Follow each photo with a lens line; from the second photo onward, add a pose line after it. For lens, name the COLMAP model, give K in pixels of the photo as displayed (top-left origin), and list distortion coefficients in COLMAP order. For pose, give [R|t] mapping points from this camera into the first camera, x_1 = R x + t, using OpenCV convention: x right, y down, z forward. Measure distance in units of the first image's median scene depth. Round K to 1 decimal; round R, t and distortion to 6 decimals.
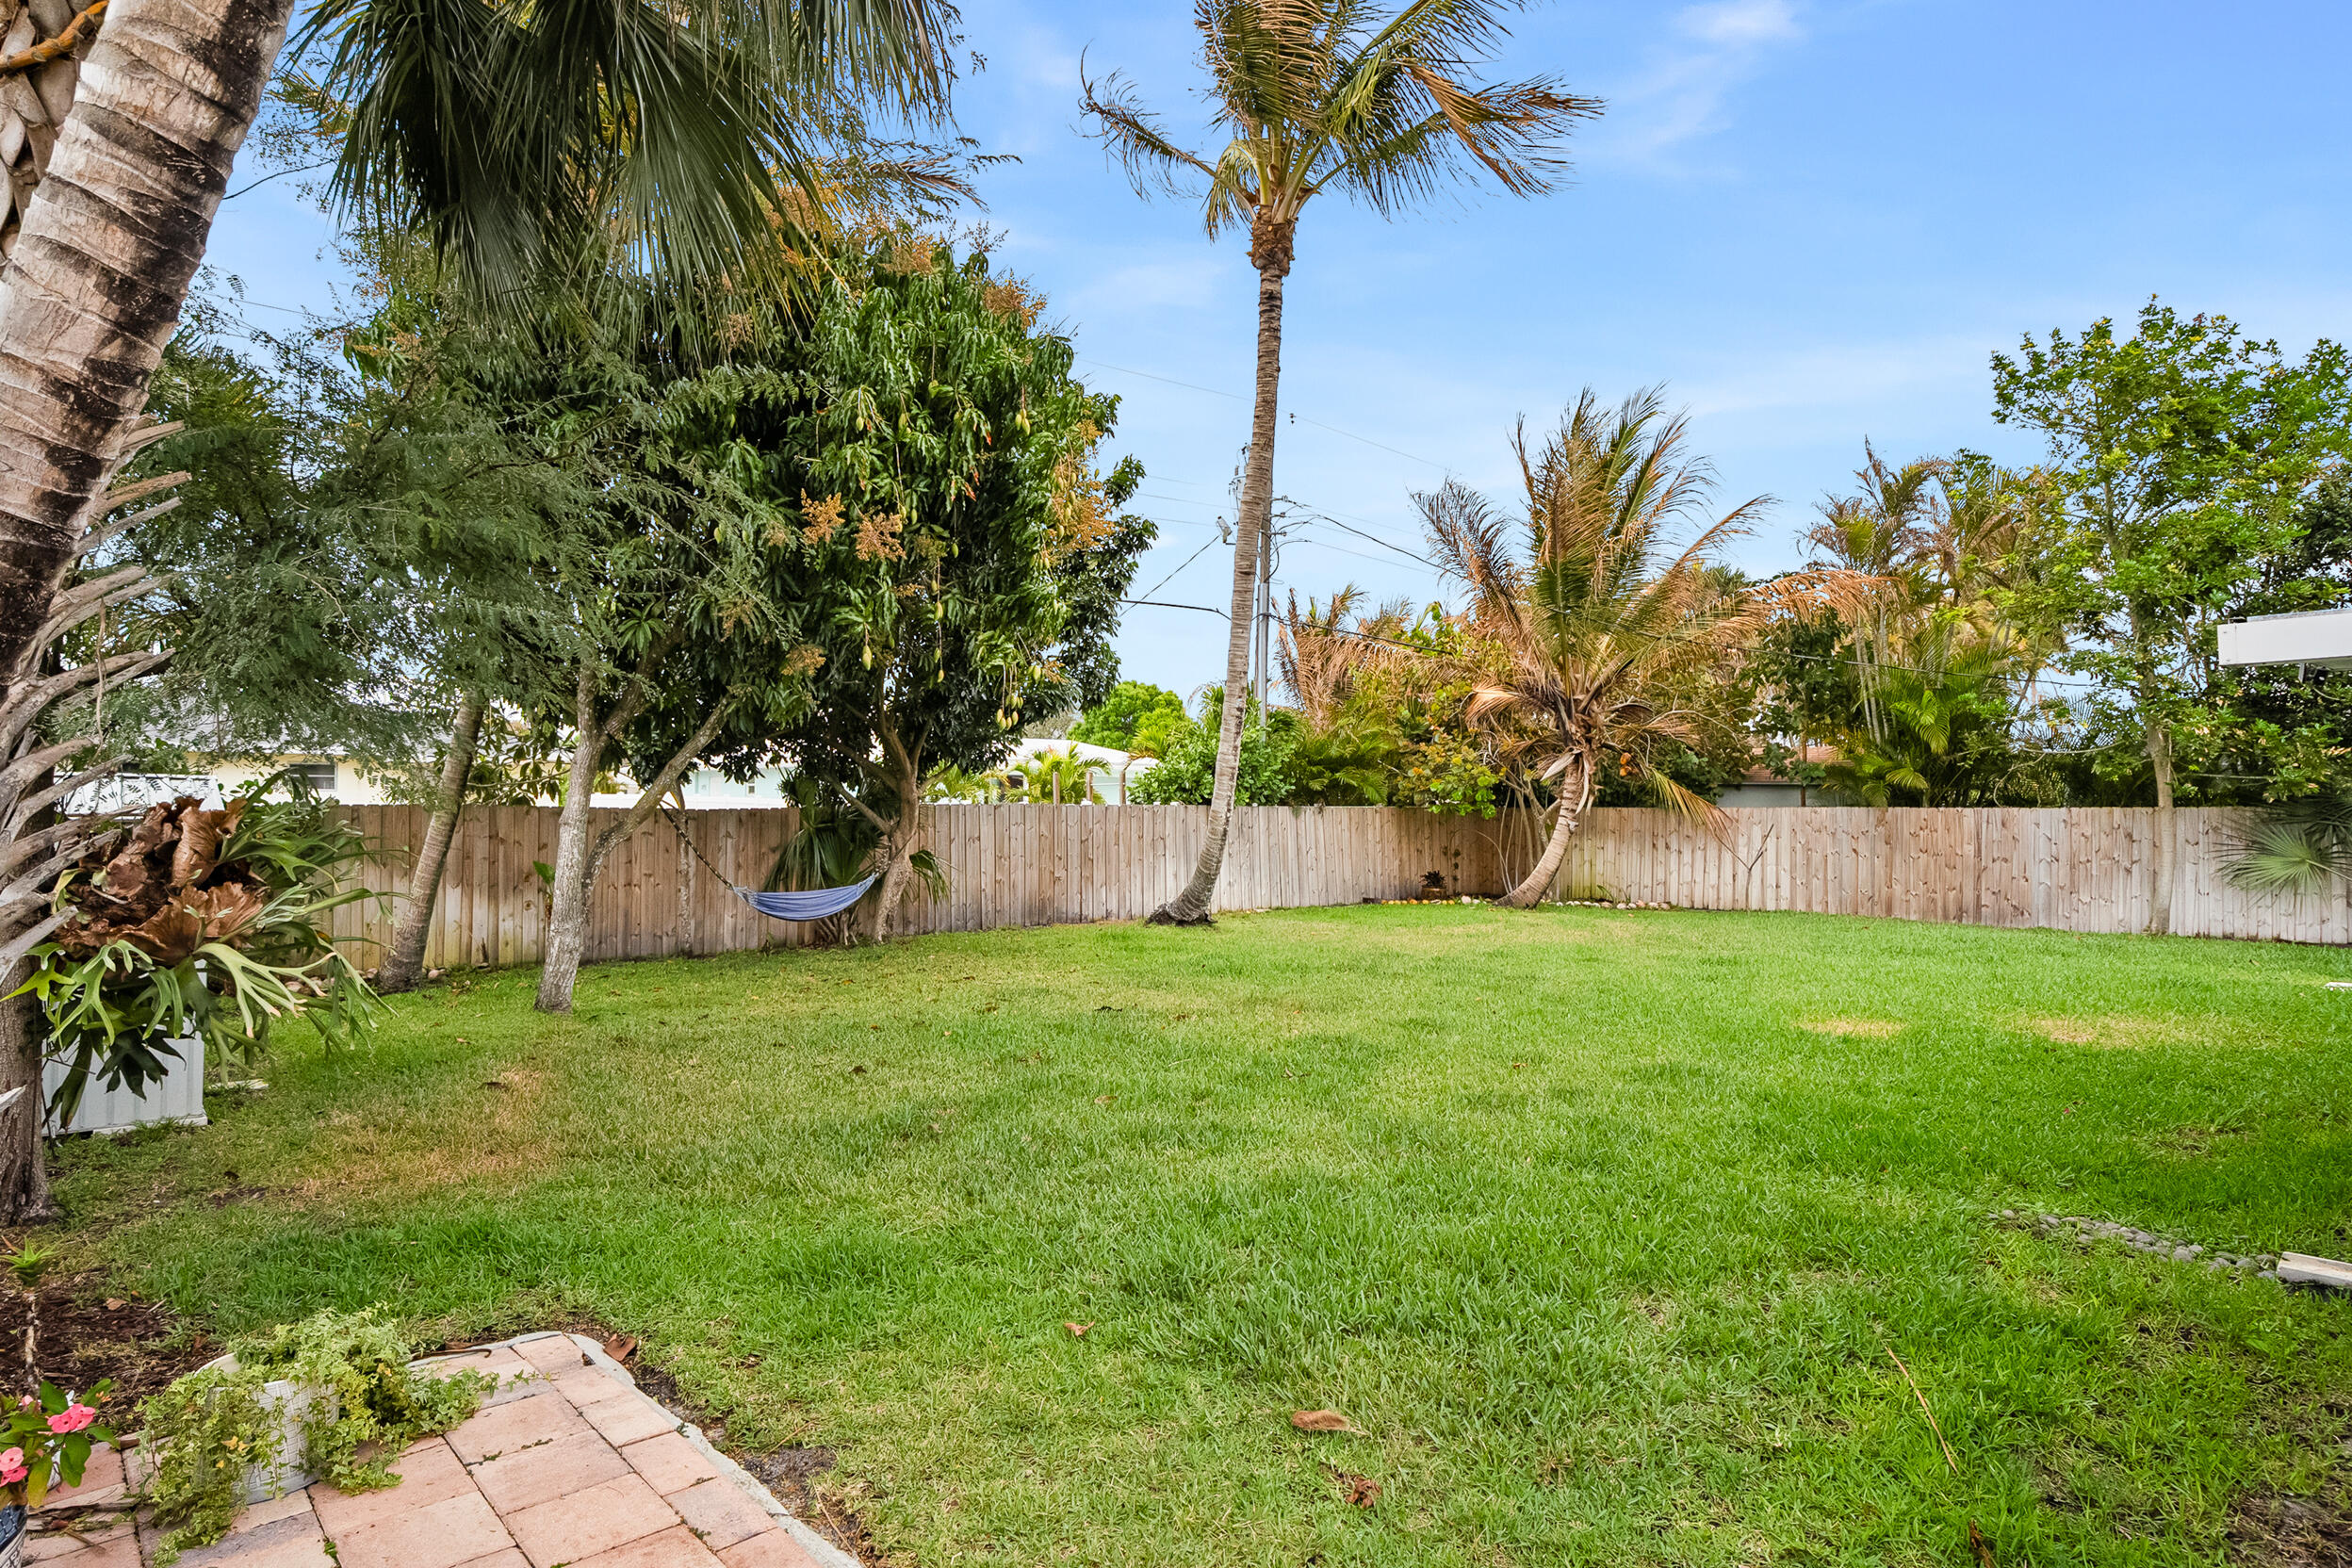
lens RADIAL K [[1257.7, 0, 1175.2], [0, 1257.7, 789.2], [0, 0, 1]] dist [-0.000120, 0.000650]
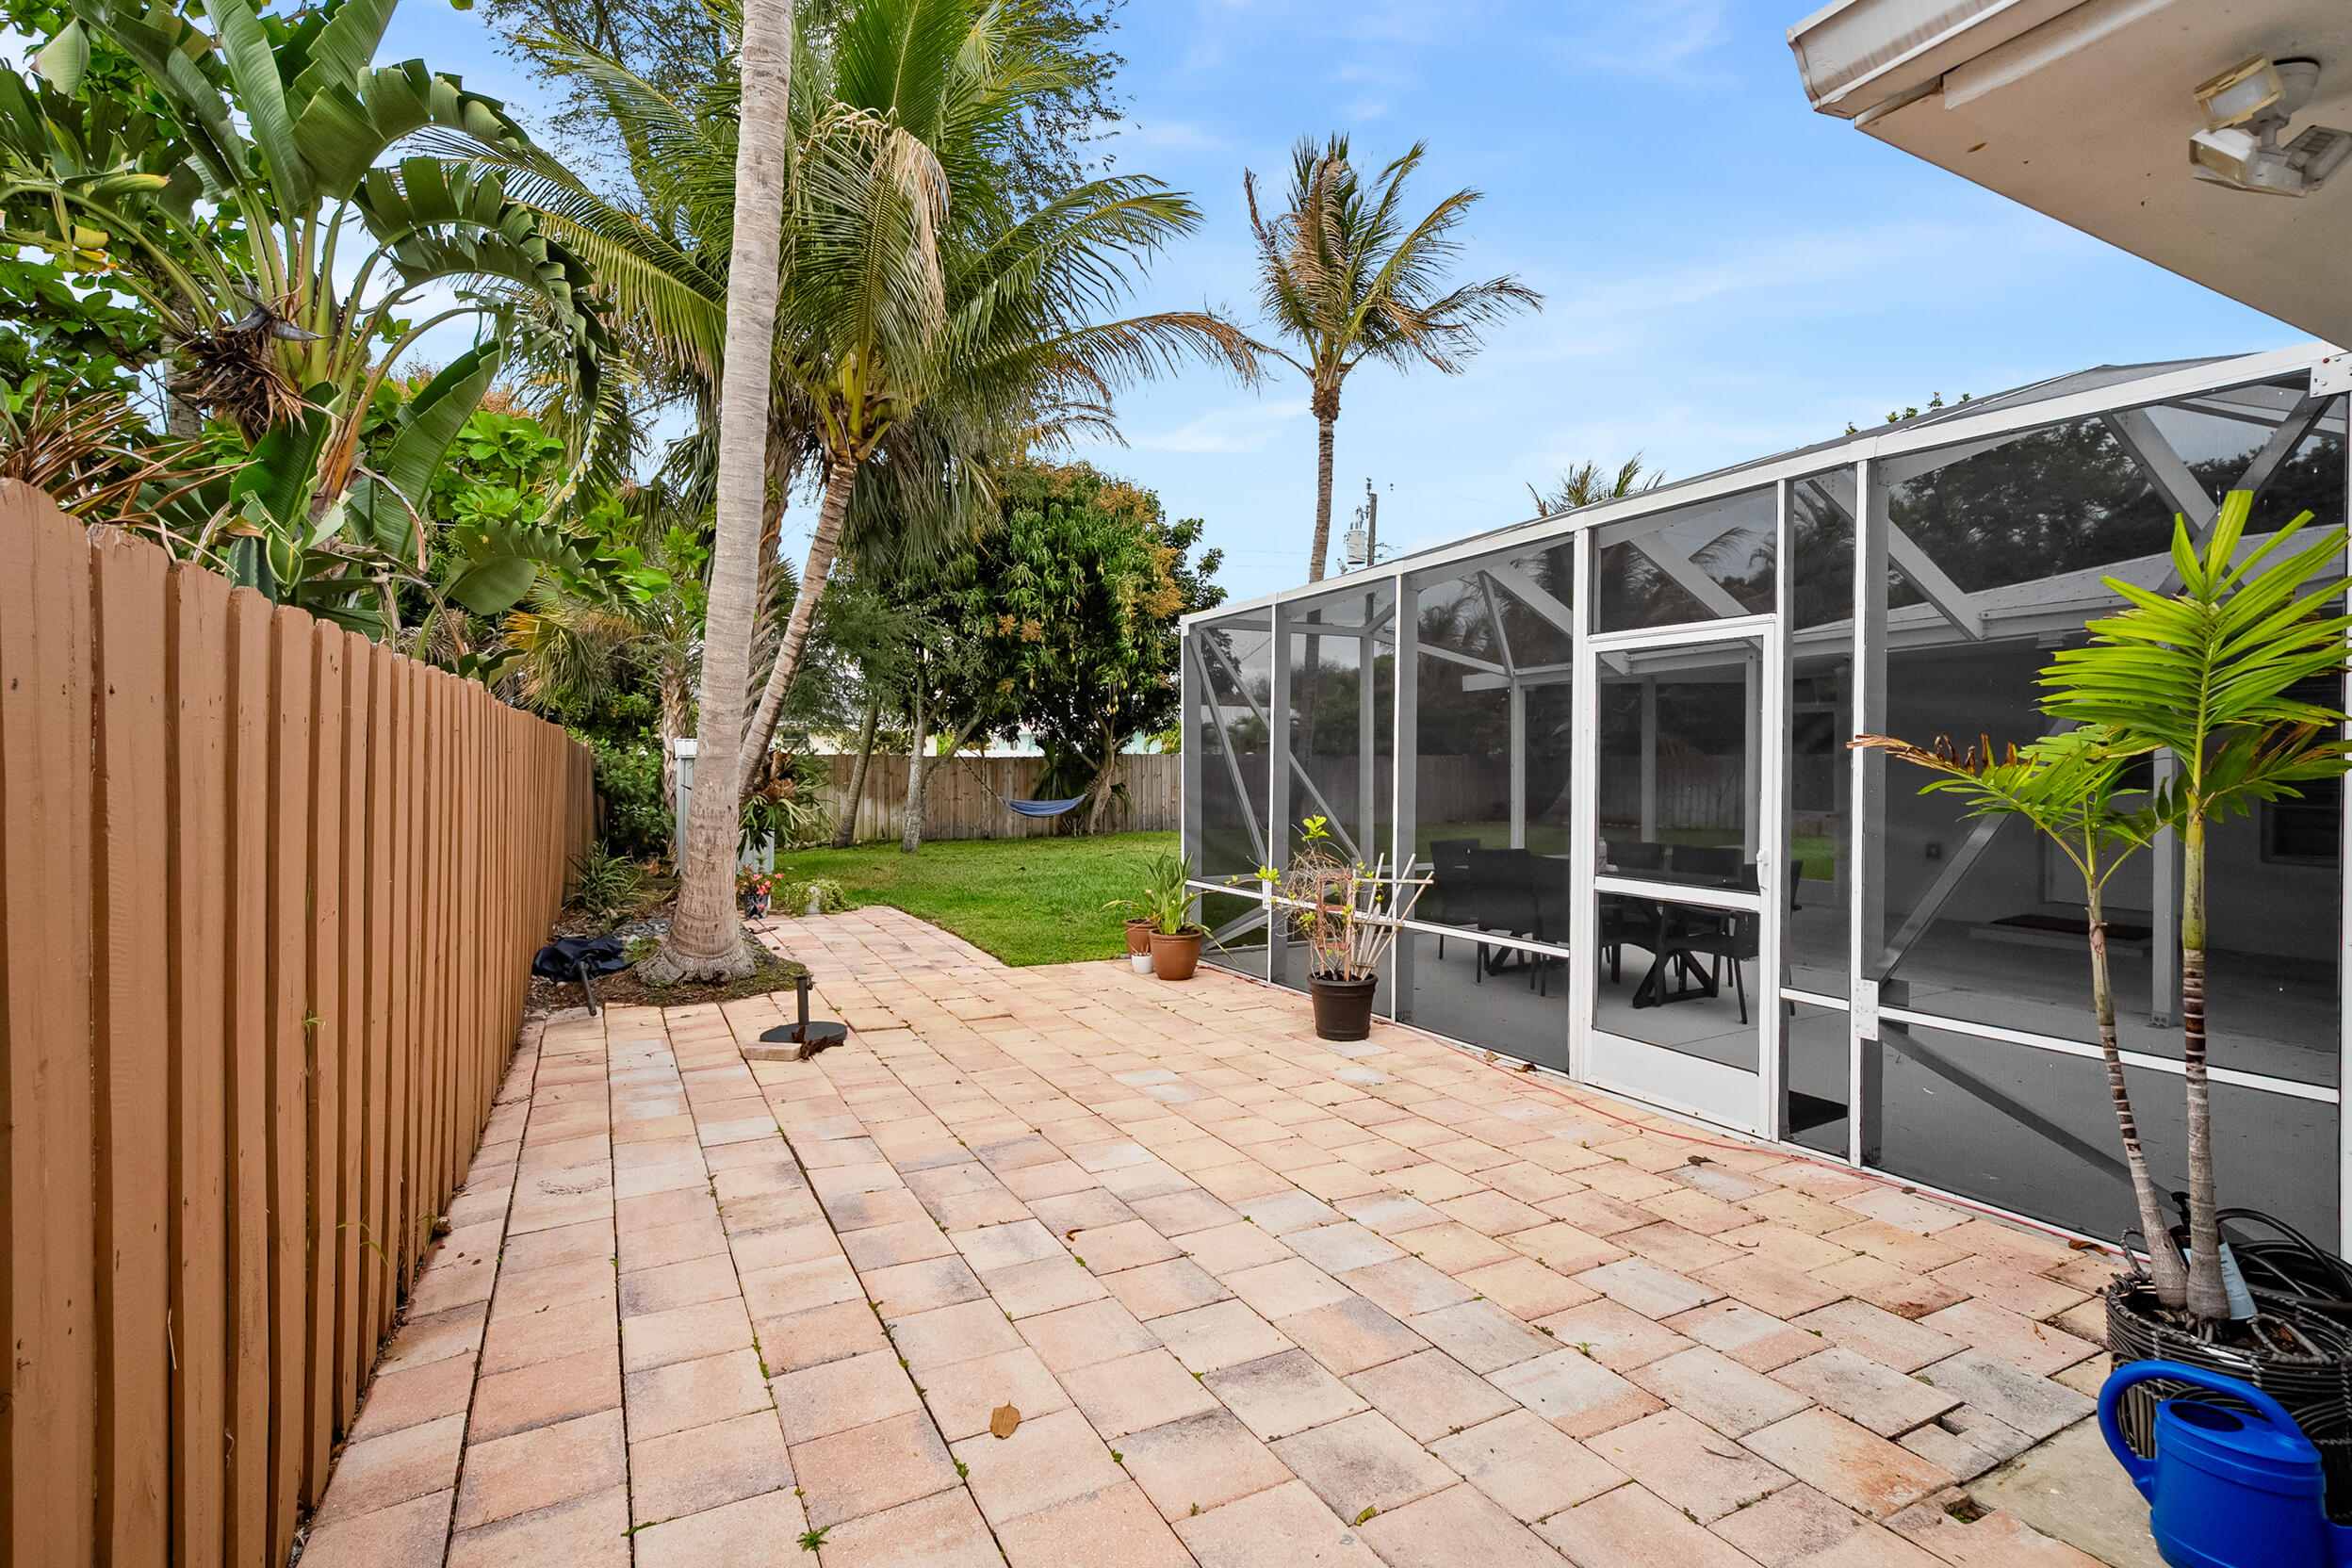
lens RADIAL K [[1069.4, 0, 1184.8], [0, 1069.4, 778.4], [0, 0, 1]] dist [-0.006232, 0.003787]
pose [[0.969924, 0.000283, -0.243409, 0.283854], [0.006975, 0.999556, 0.028954, 0.004311], [0.243309, -0.029781, 0.969491, -0.449504]]
